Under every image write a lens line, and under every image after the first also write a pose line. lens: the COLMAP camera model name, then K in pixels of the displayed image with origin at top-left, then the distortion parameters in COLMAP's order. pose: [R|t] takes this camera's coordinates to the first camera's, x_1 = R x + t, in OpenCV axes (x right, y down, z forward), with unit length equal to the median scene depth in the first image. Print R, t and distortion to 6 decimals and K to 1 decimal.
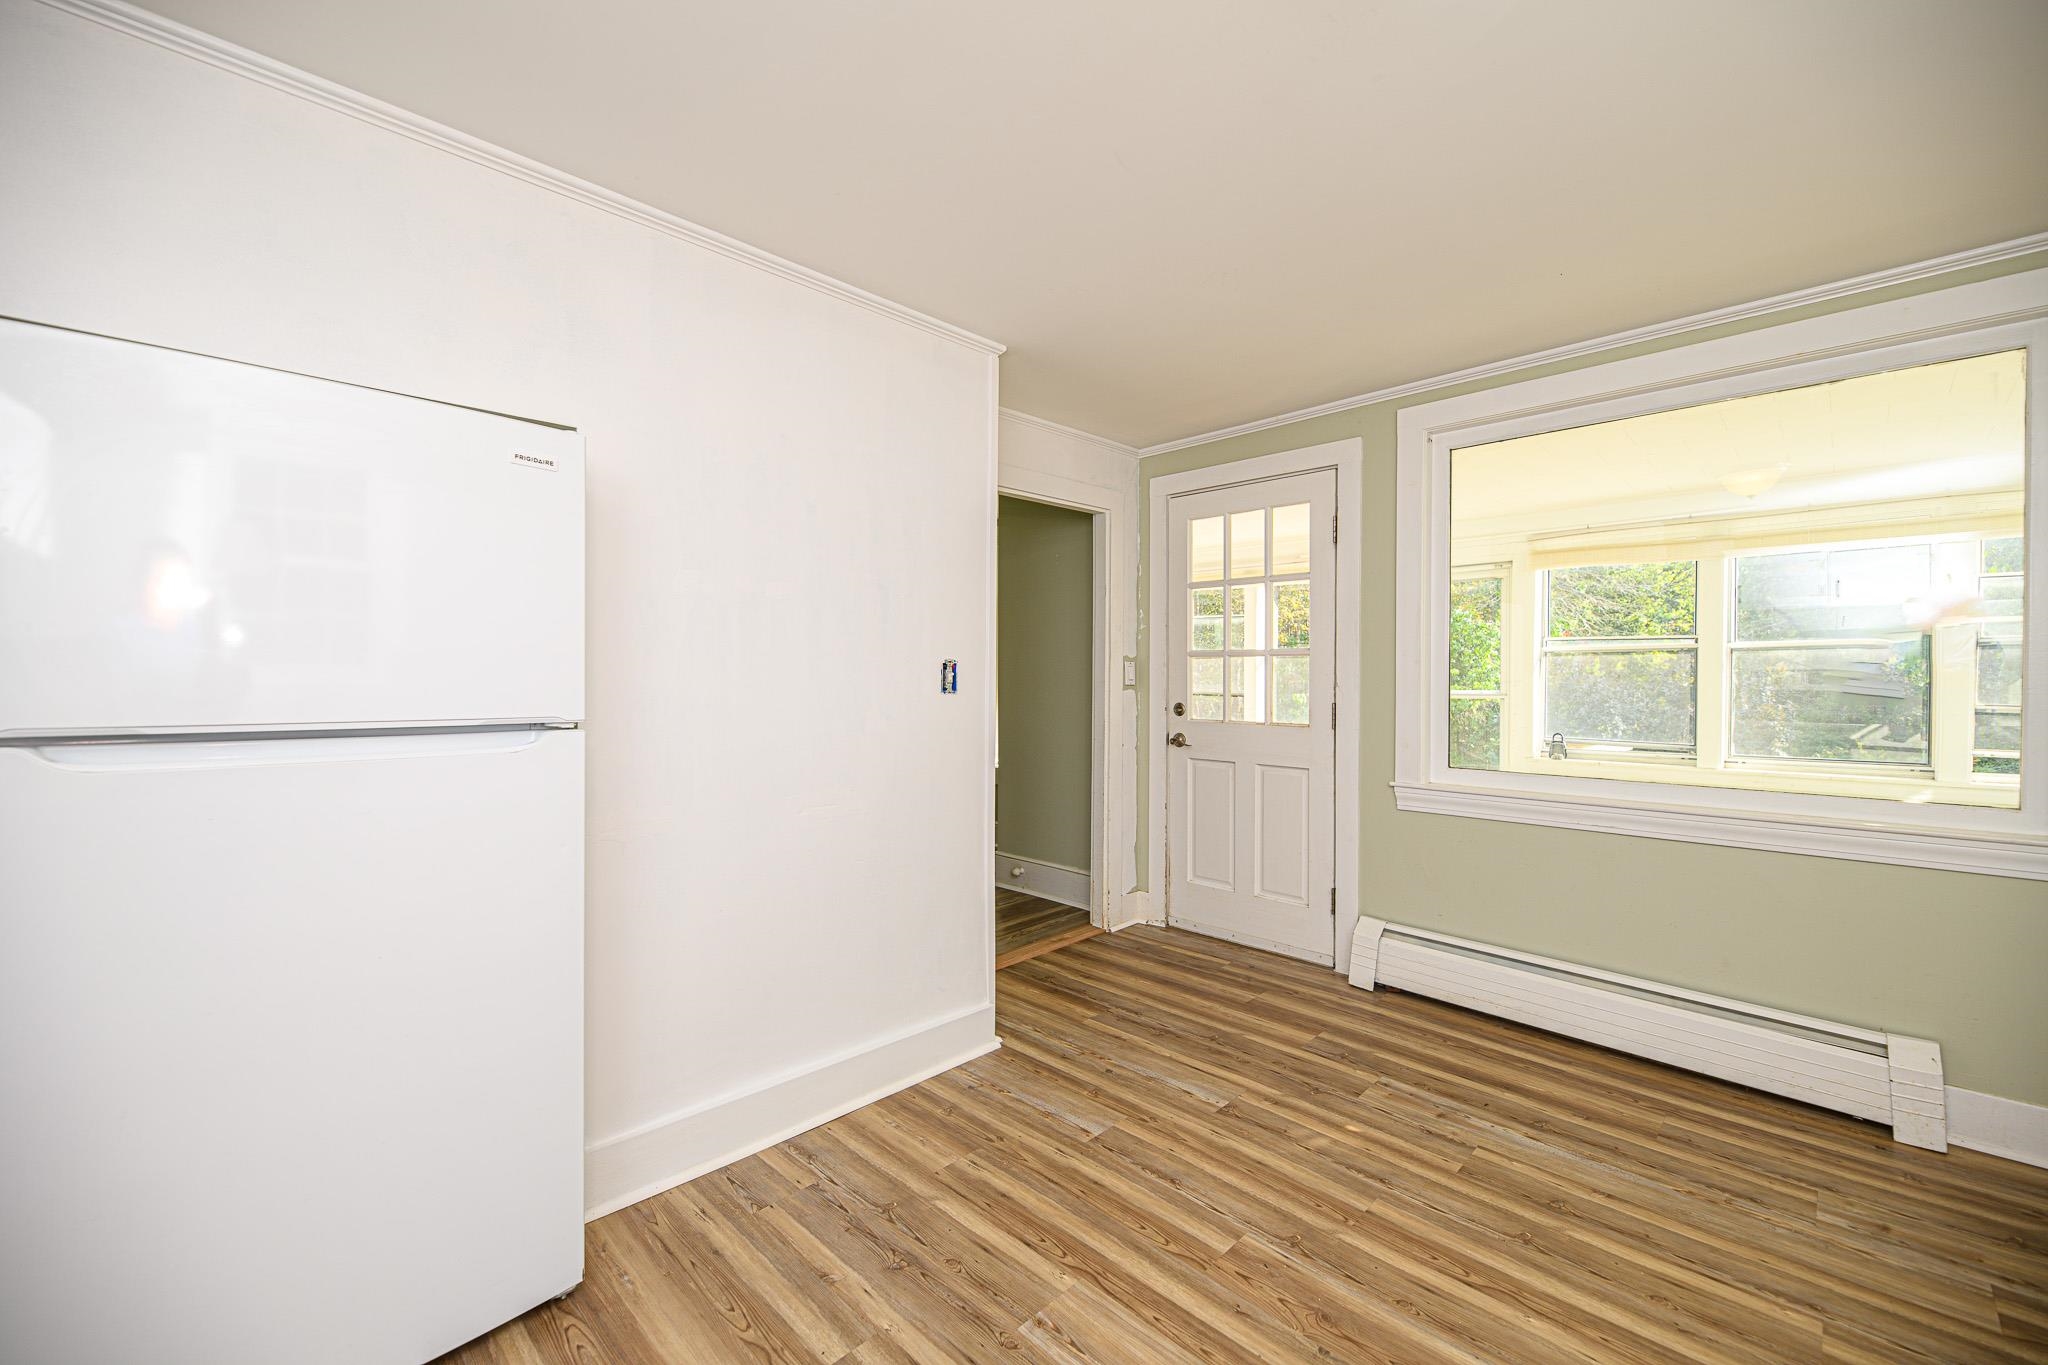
lens RADIAL K [[823.3, 0, 1029.0], [0, 823.3, 684.5], [0, 0, 1]] dist [-0.003084, -0.002574]
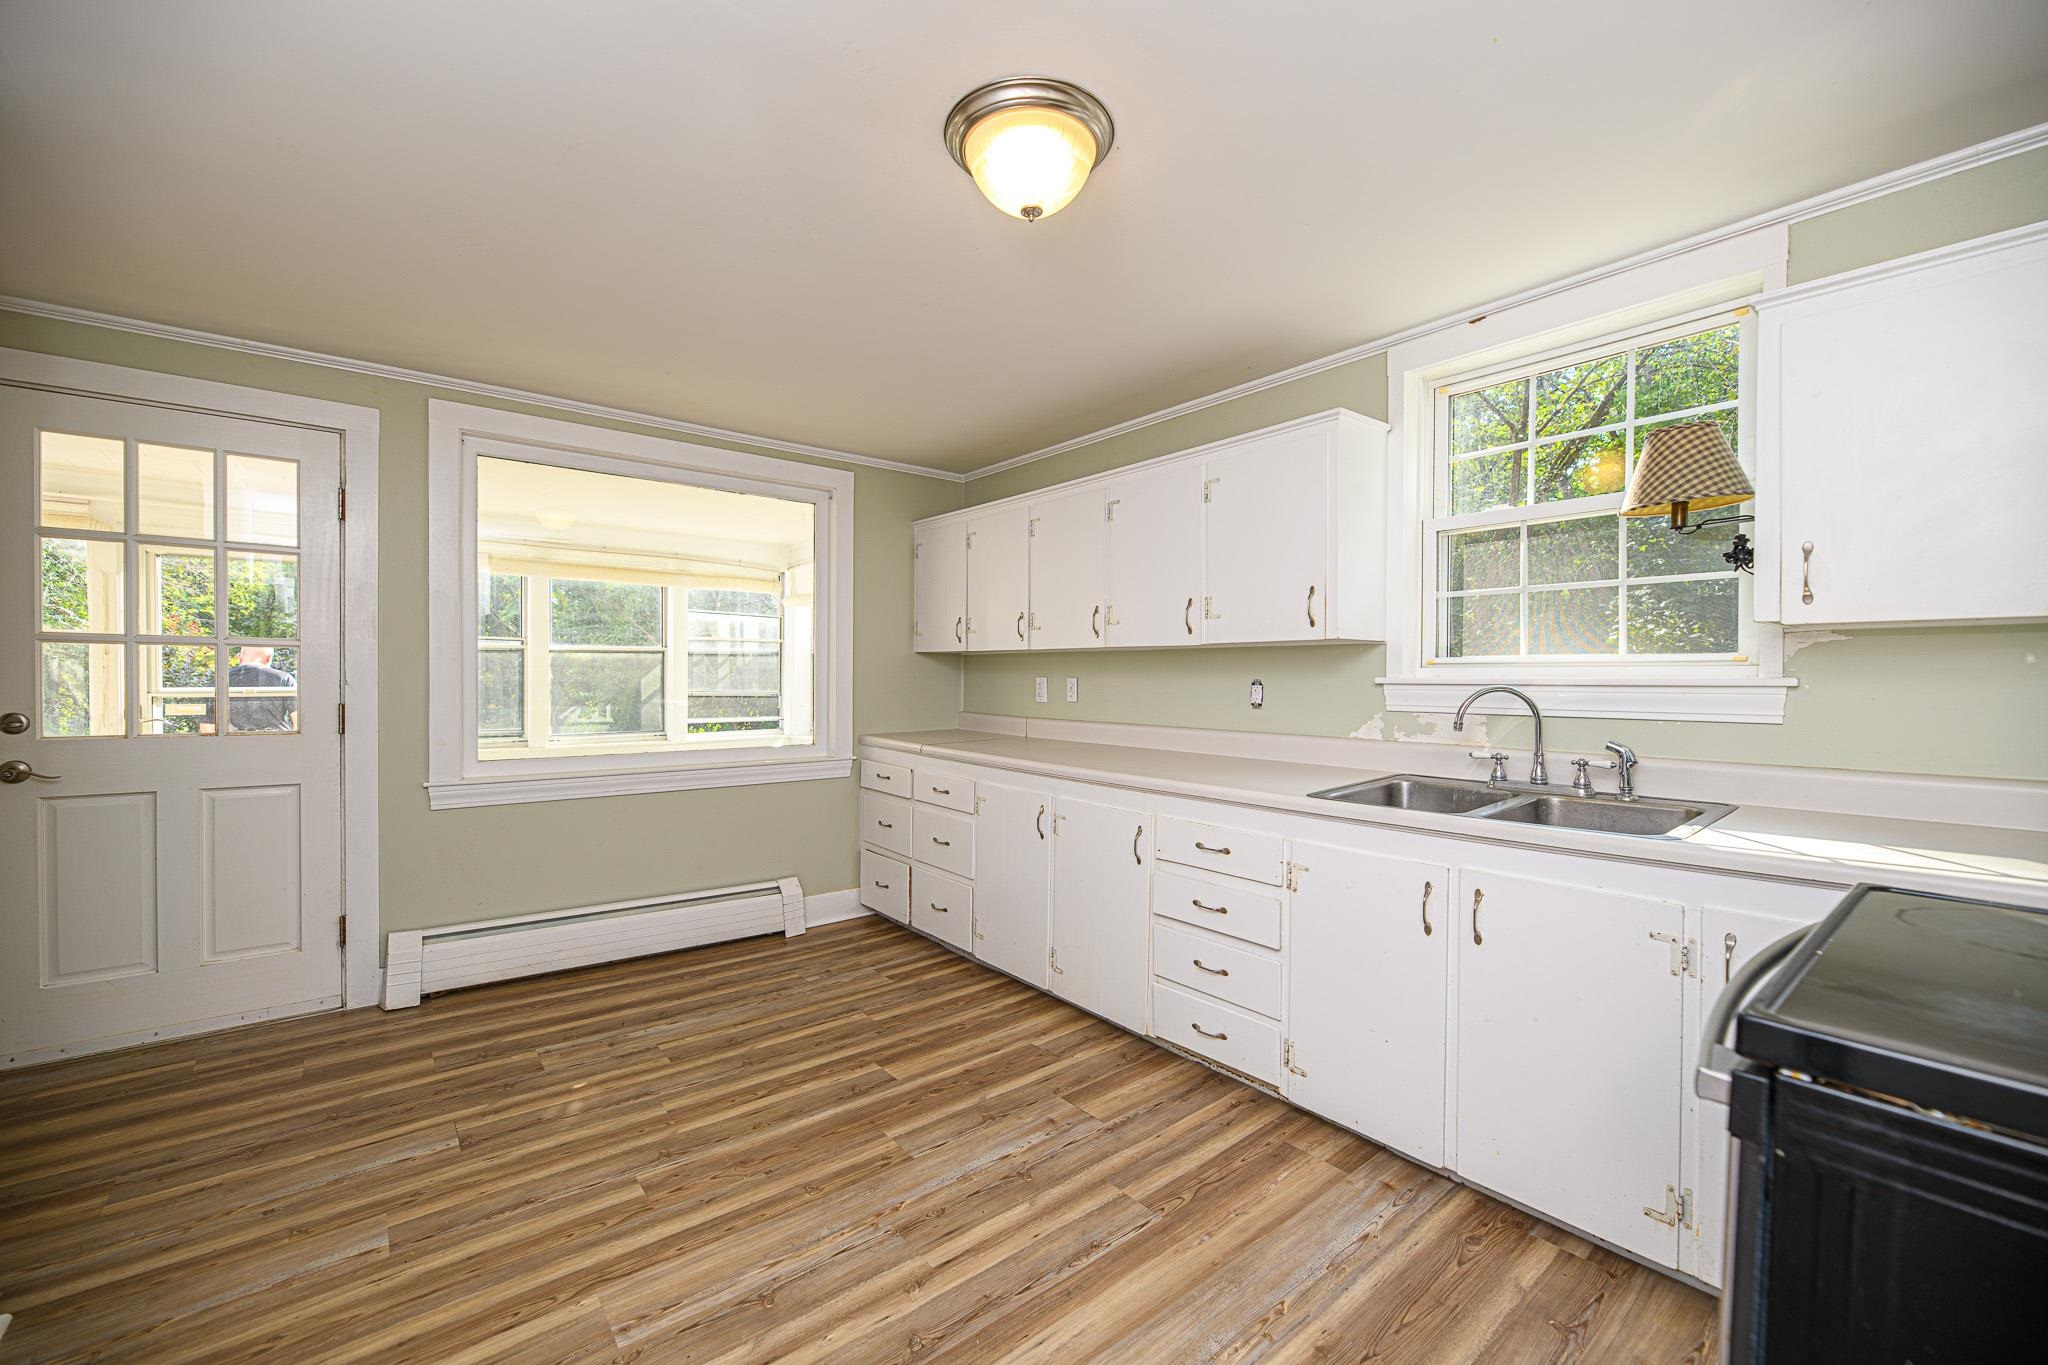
lens RADIAL K [[823.3, 0, 1028.4], [0, 823.3, 680.8], [0, 0, 1]] dist [-0.003084, -0.002574]
pose [[0.104366, -0.008446, 0.994503, -0.585735], [0.003225, 0.999962, 0.008154, -0.009224], [-0.994534, 0.002356, 0.104389, 0.261258]]
